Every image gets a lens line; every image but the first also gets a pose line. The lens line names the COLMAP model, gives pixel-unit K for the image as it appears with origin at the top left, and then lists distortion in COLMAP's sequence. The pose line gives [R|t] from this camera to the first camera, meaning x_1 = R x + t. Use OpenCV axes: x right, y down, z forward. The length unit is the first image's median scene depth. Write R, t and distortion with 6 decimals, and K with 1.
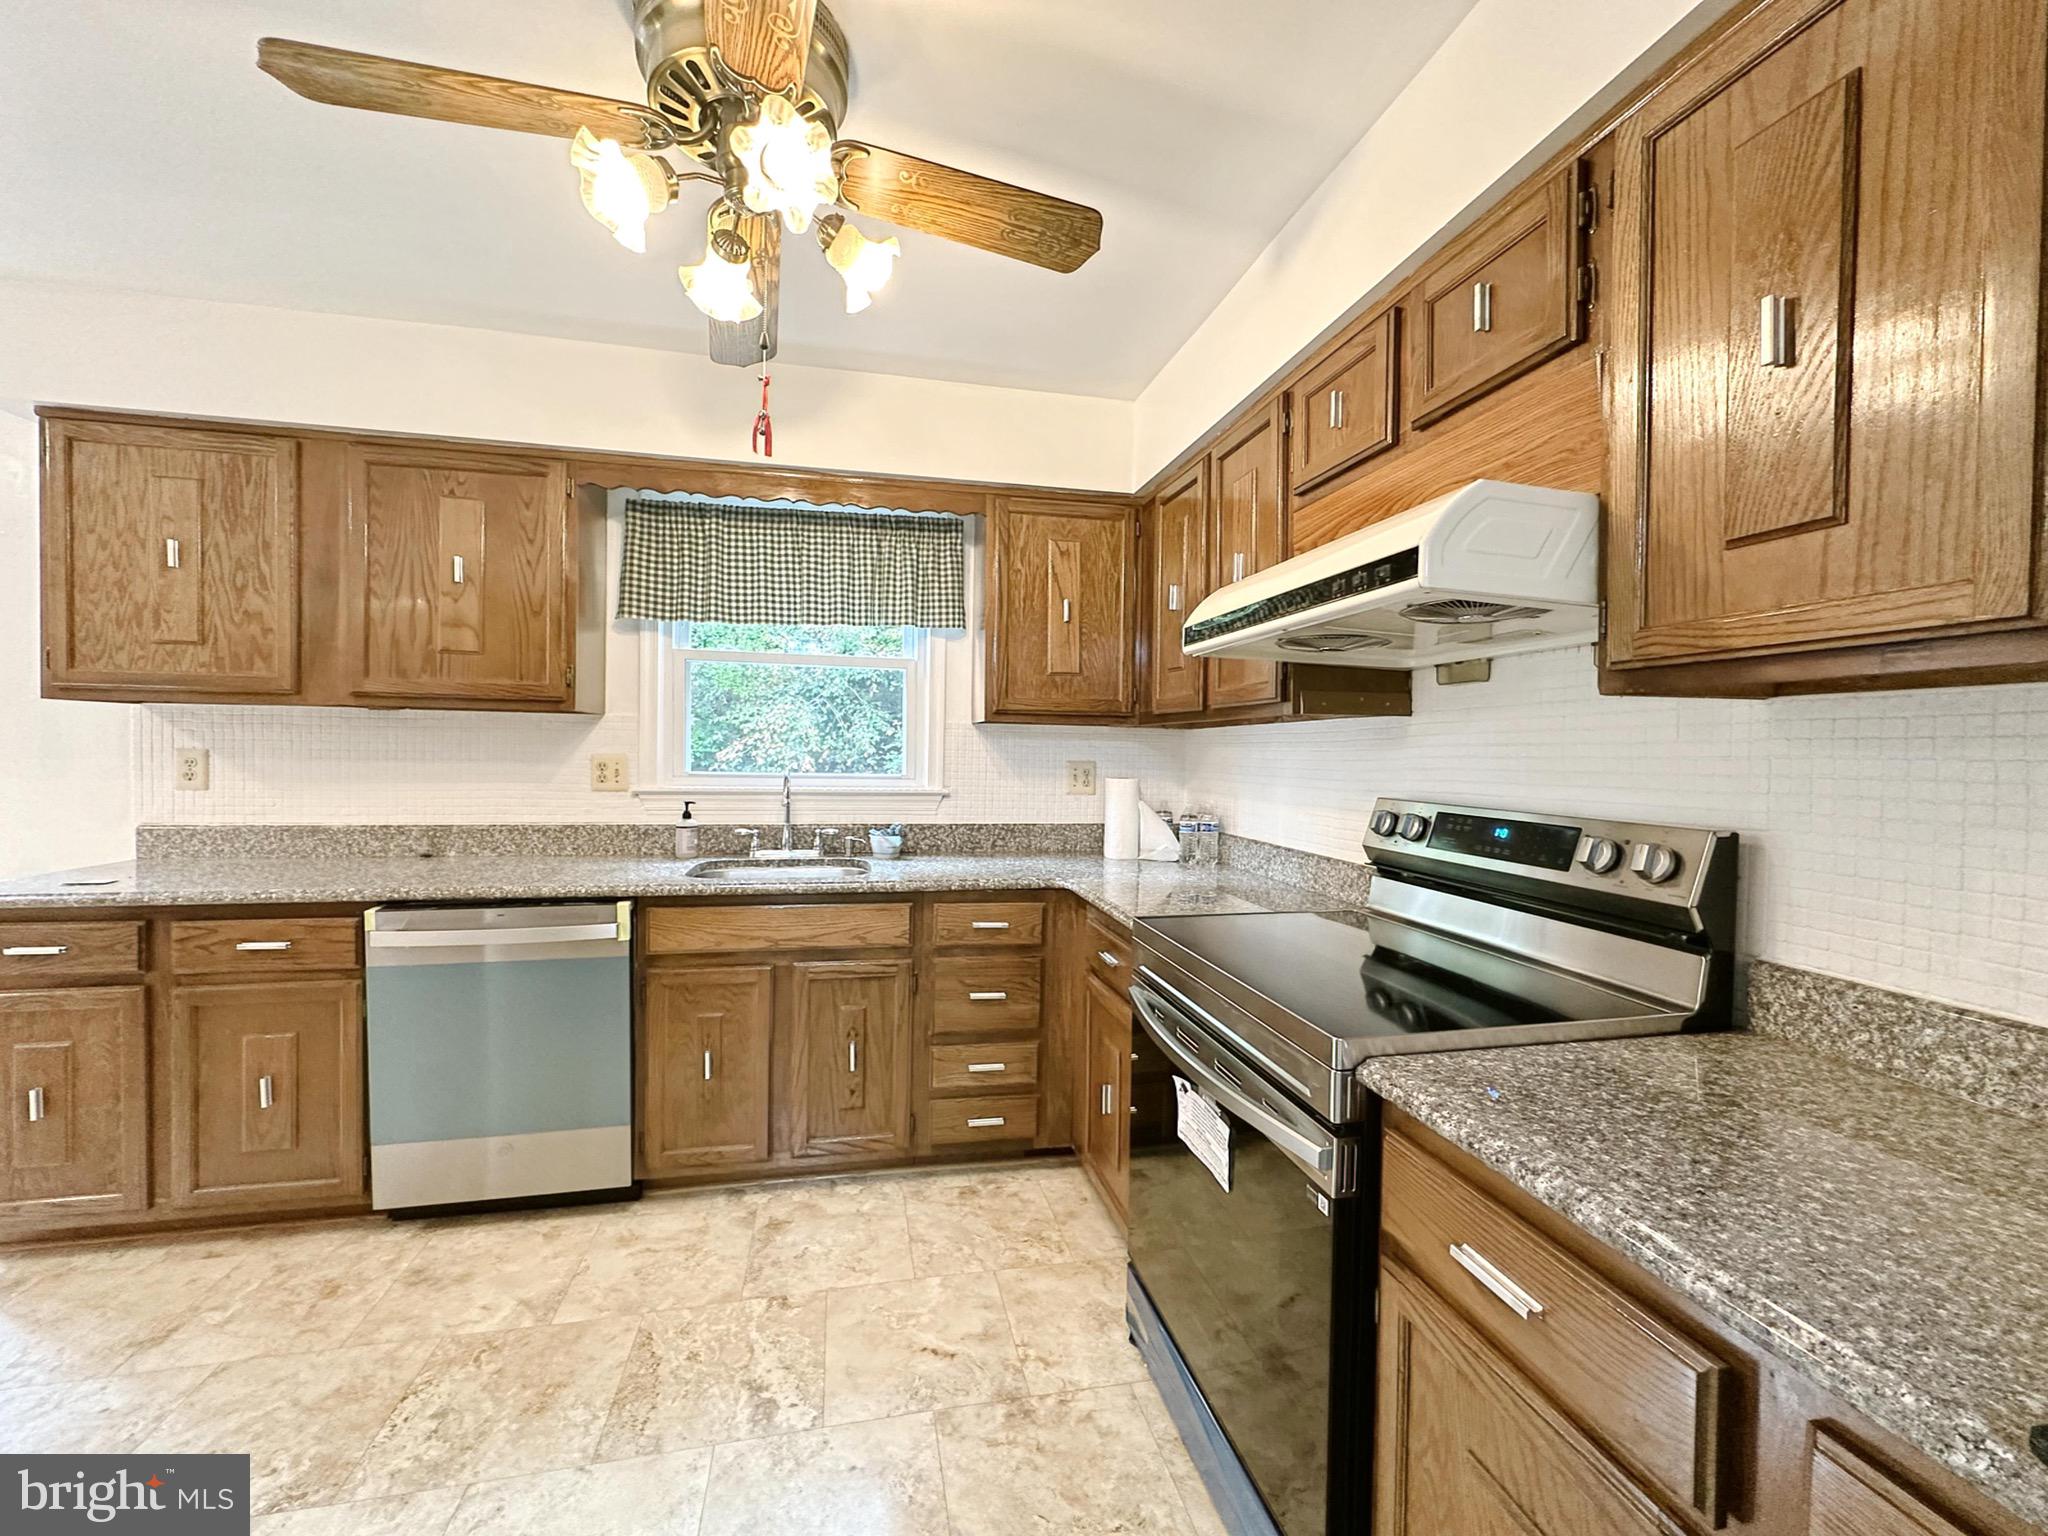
lens RADIAL K [[820.0, 0, 1023.0], [0, 820.0, 765.5], [0, 0, 1]] dist [-0.004330, 0.000161]
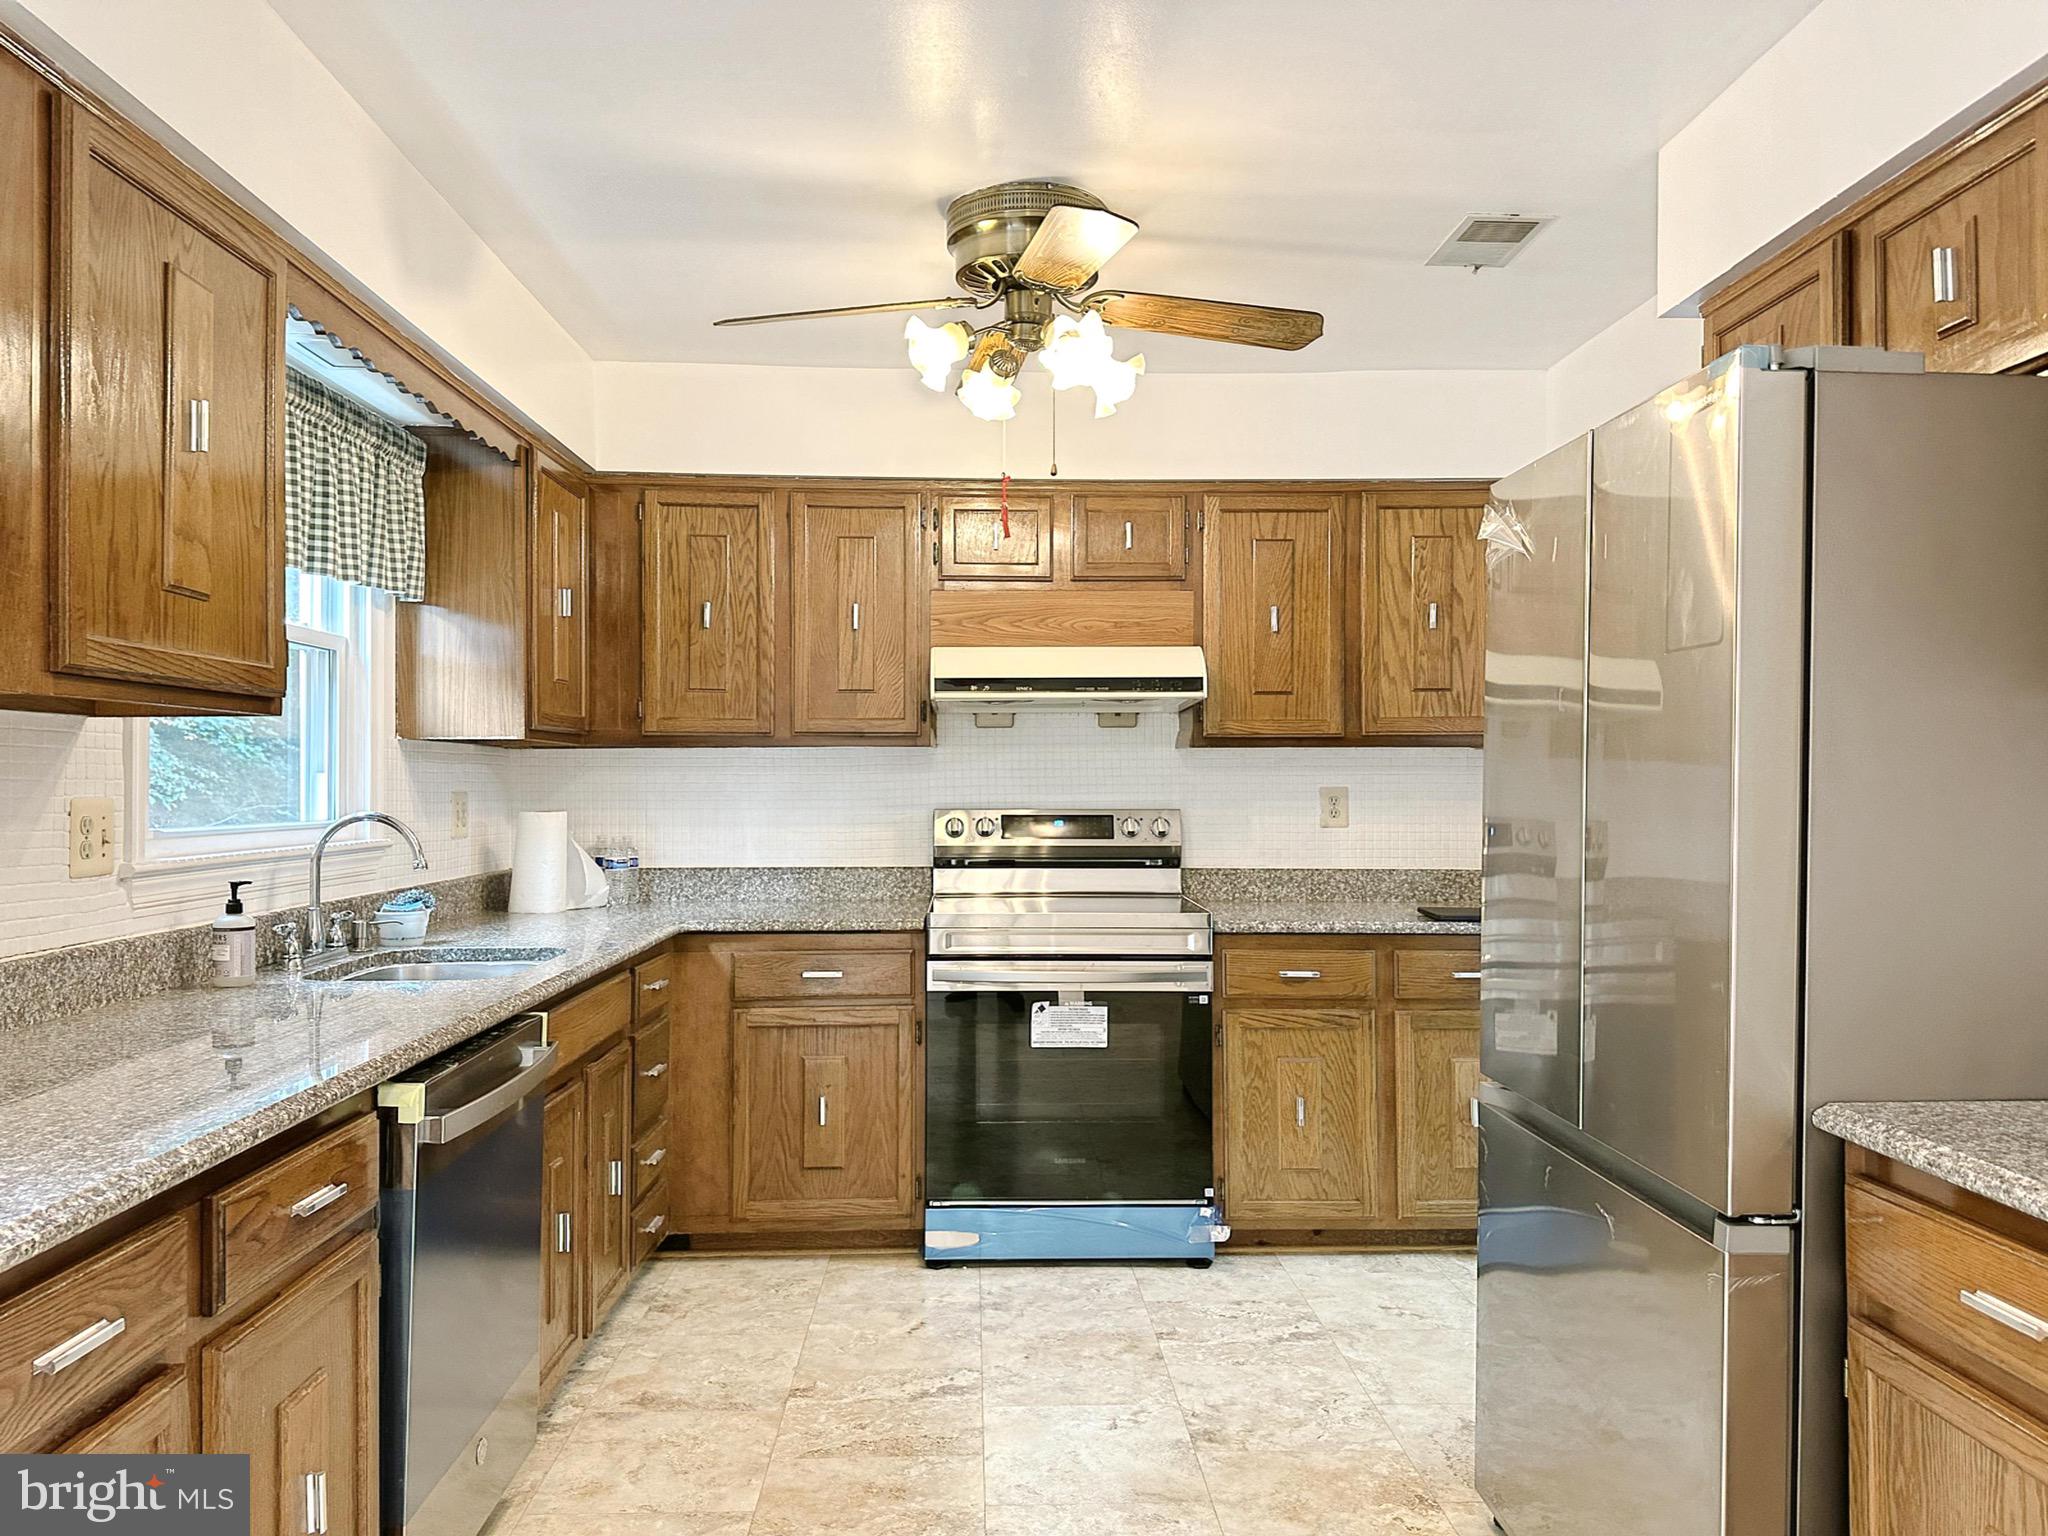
lens RADIAL K [[1443.4, 0, 1023.2], [0, 1443.4, 766.9], [0, 0, 1]] dist [0.059464, -0.079936]
pose [[0.183438, -0.008937, 0.982991, -1.425793], [0.023758, 0.999707, 0.004655, -0.027659], [-0.982744, 0.022500, 0.183596, 0.349030]]
